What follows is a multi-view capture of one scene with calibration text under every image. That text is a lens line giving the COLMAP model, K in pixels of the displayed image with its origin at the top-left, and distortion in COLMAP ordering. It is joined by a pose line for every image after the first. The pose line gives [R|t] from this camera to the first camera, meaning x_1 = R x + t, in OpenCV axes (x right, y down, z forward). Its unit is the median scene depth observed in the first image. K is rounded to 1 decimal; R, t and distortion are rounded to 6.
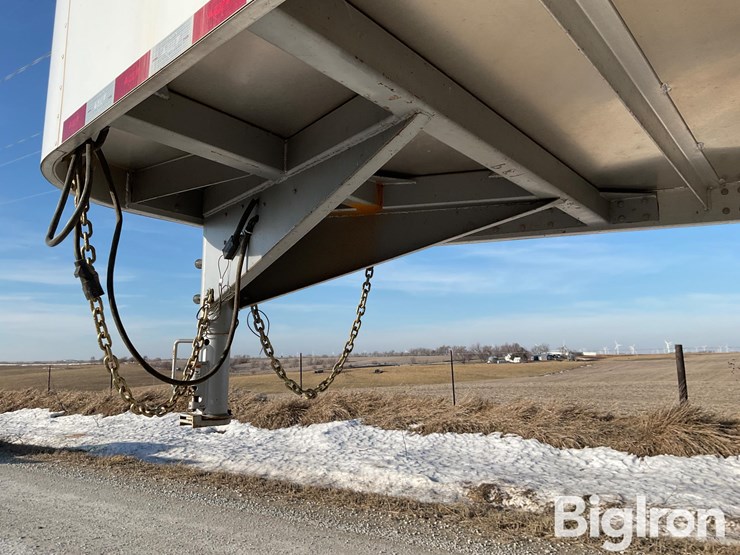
lens RADIAL K [[606.3, 0, 374.7], [0, 606.3, 276.8], [0, 0, 1]] dist [0.112907, -0.202793]
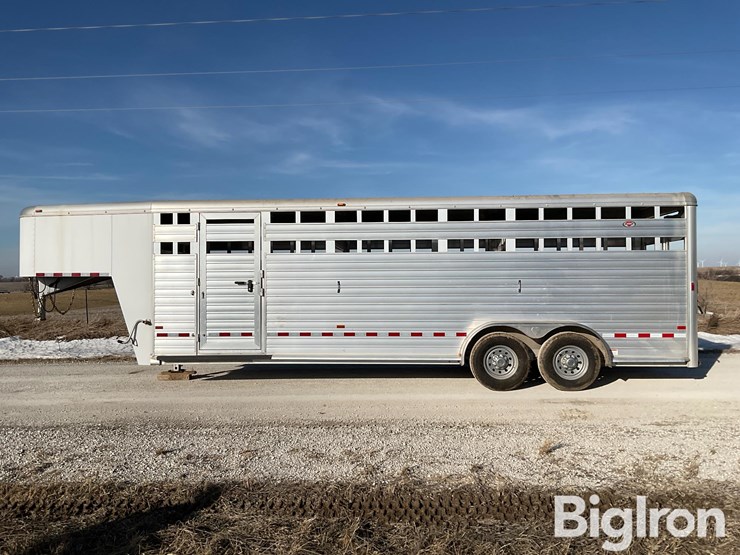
lens RADIAL K [[589.0, 0, 344.6], [0, 589.0, 280.1], [0, 0, 1]] dist [0.034292, -0.005200]
pose [[0.852349, -0.004521, 0.522954, -0.126031], [-0.061919, 0.992057, 0.109496, -0.135351], [-0.519295, -0.125709, 0.845299, -0.764439]]
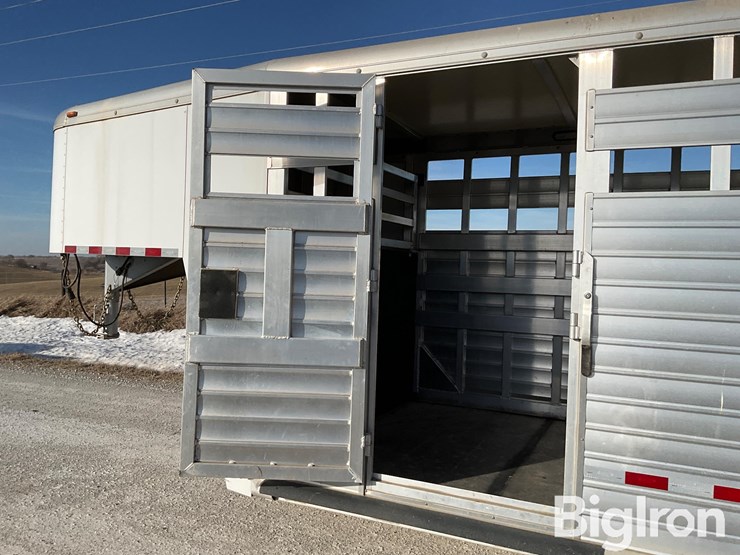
lens RADIAL K [[606.3, 0, 374.7], [0, 606.3, 276.8], [0, 0, 1]] dist [0.112907, -0.202793]
pose [[0.979706, 0.019860, 0.199453, 0.052365], [-0.050862, 0.987142, 0.151538, -0.082160], [-0.193878, -0.158608, 0.968119, -0.297595]]
